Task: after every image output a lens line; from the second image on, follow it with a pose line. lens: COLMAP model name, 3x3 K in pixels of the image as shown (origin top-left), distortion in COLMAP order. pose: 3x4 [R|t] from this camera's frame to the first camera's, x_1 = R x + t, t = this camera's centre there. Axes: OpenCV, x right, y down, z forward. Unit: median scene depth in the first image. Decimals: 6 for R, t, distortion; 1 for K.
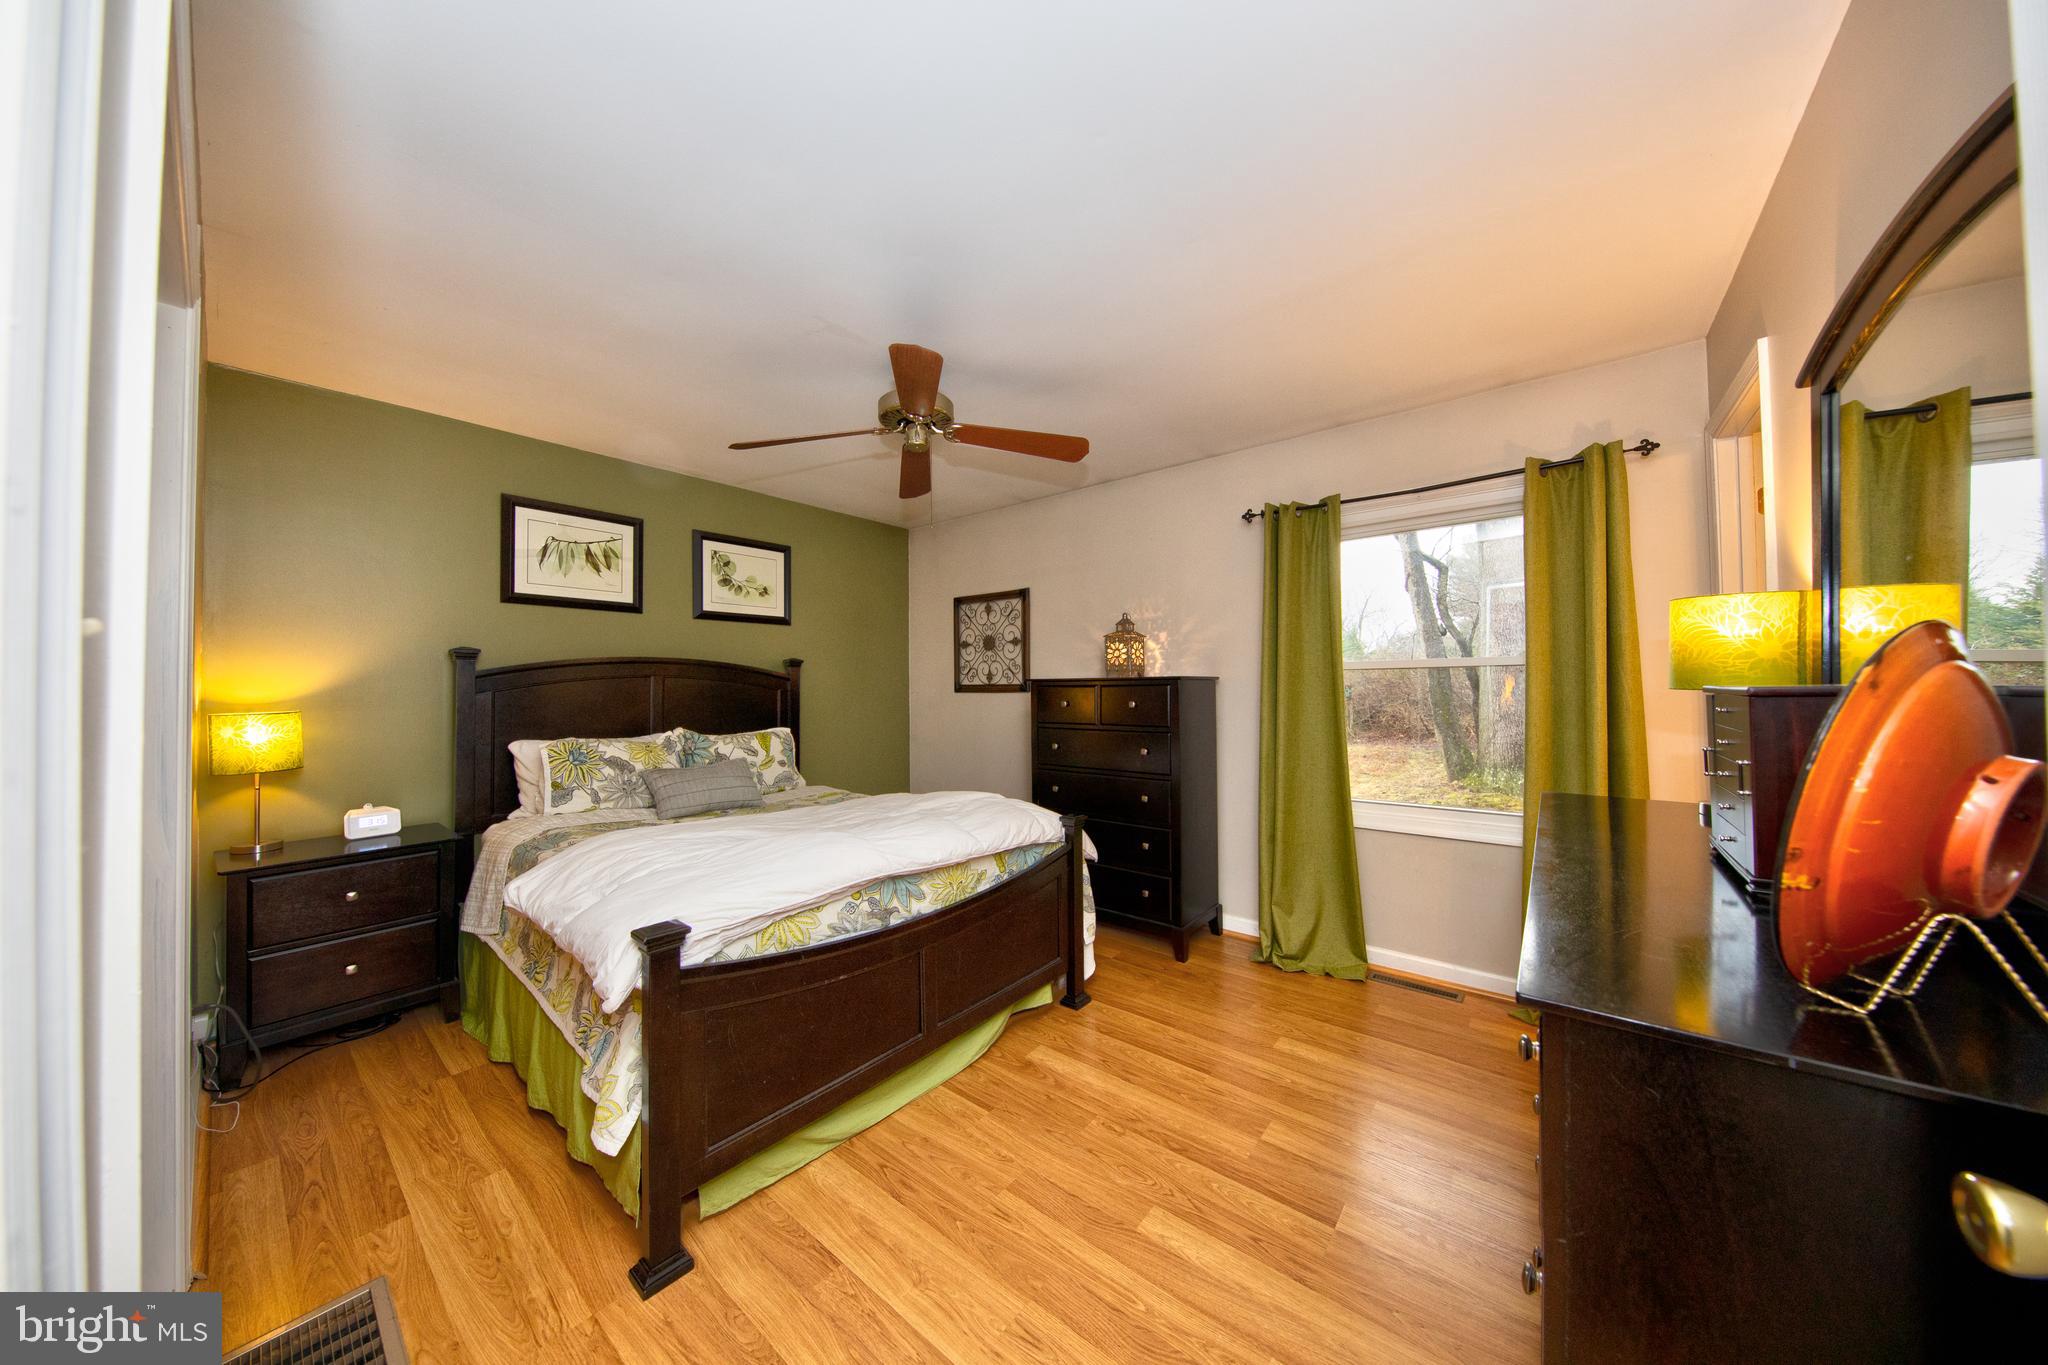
lens RADIAL K [[649.9, 0, 1029.0], [0, 649.9, 682.9], [0, 0, 1]] dist [-0.007694, -0.000280]
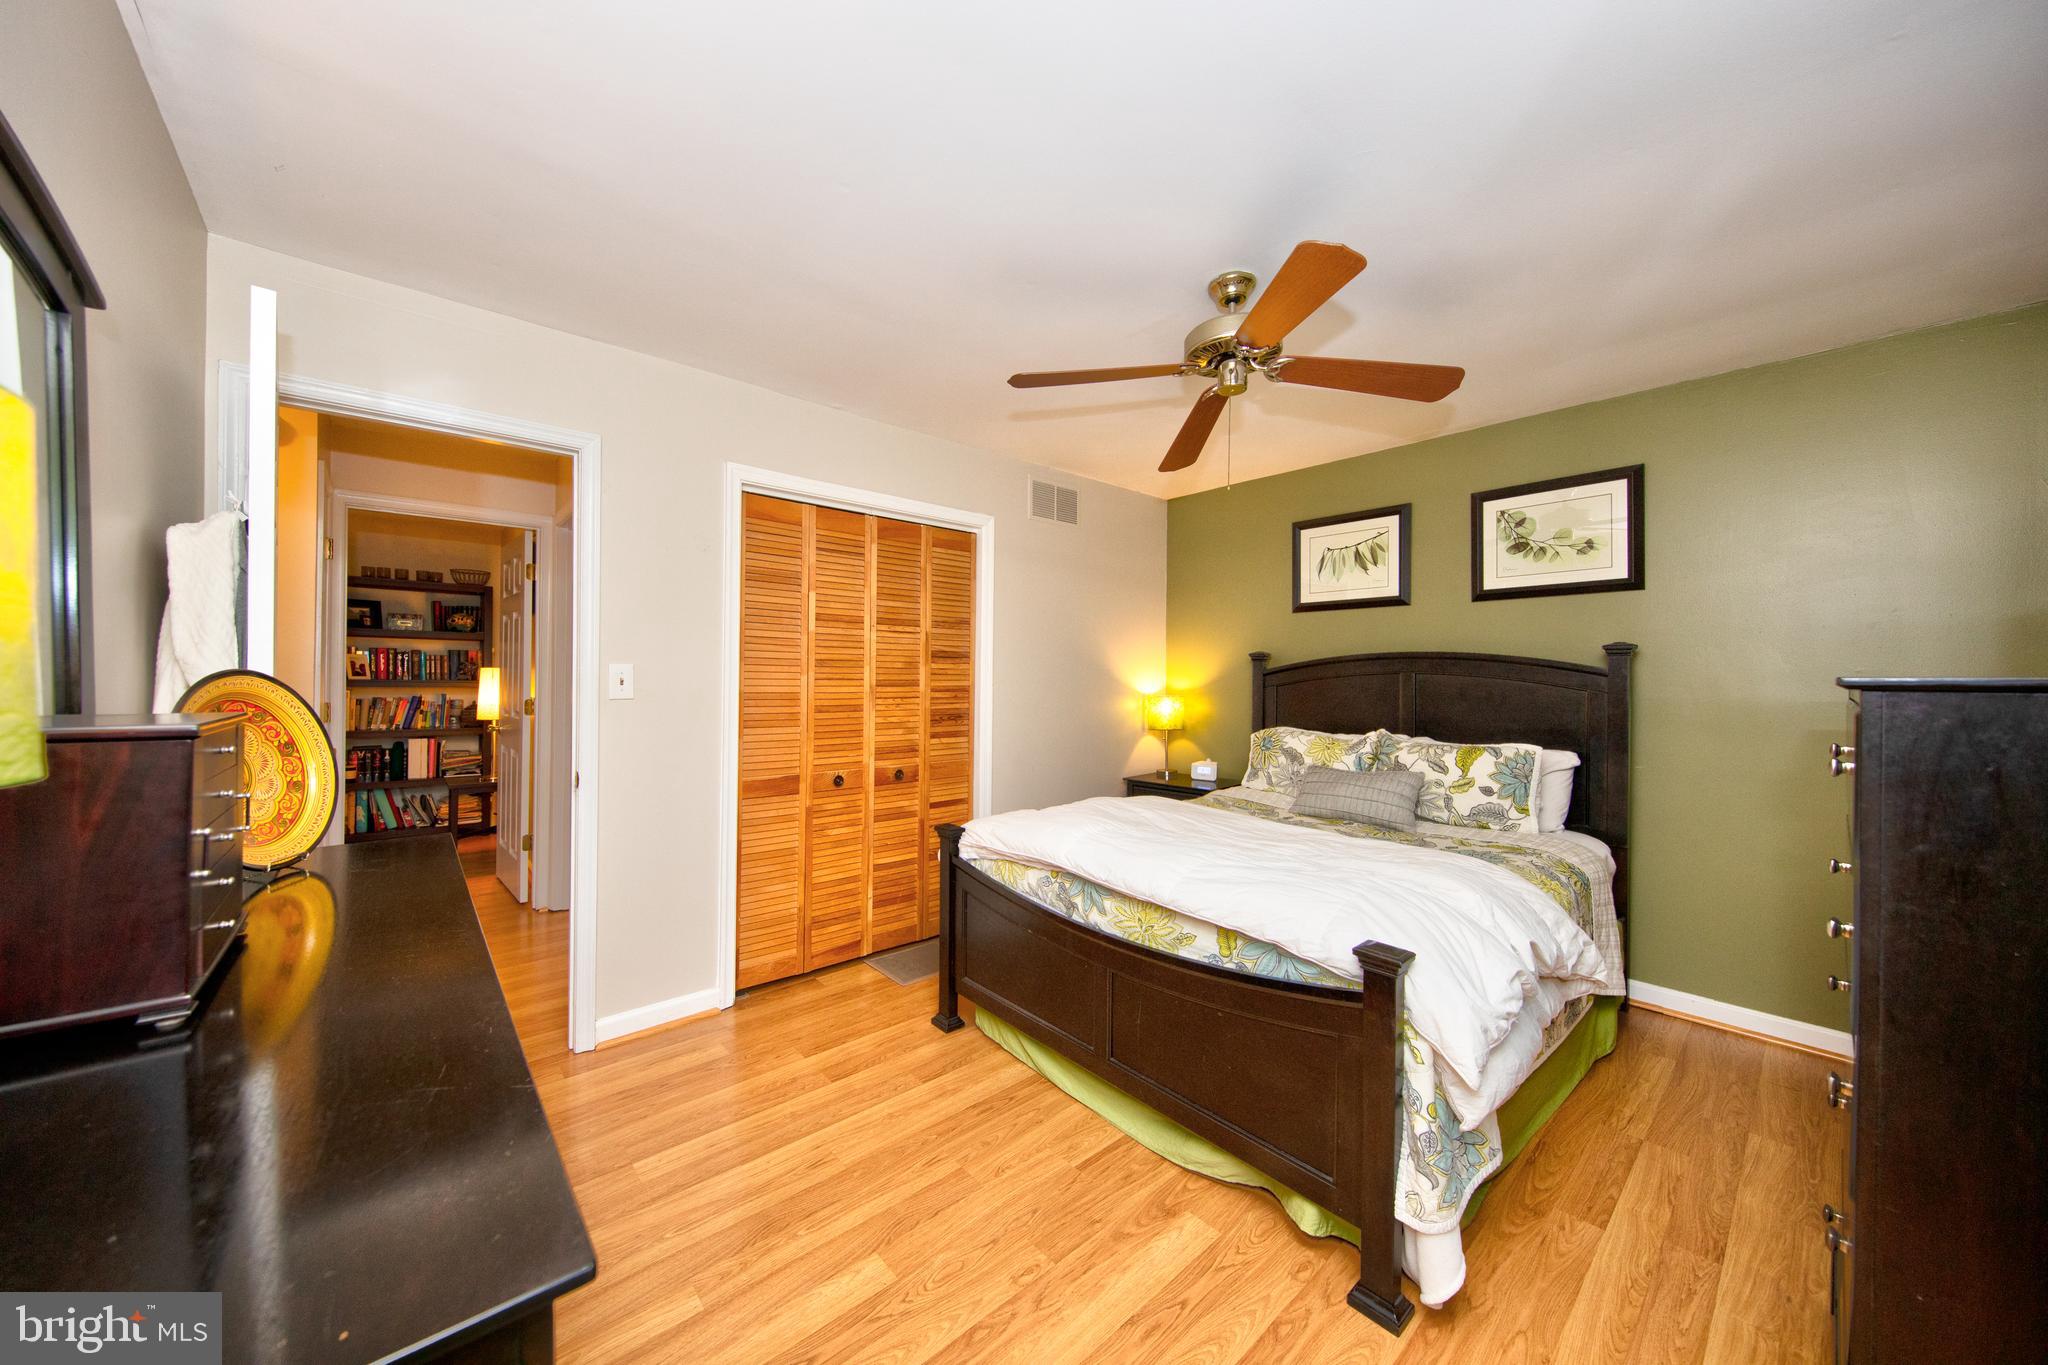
lens RADIAL K [[716.5, 0, 991.3], [0, 716.5, 667.6], [0, 0, 1]] dist [0.014655, 0.000122]
pose [[-0.194527, -0.004564, -0.980886, 0.605483], [0.007473, 0.999953, -0.006135, -0.017102], [0.980869, -0.008524, -0.194484, 0.695209]]
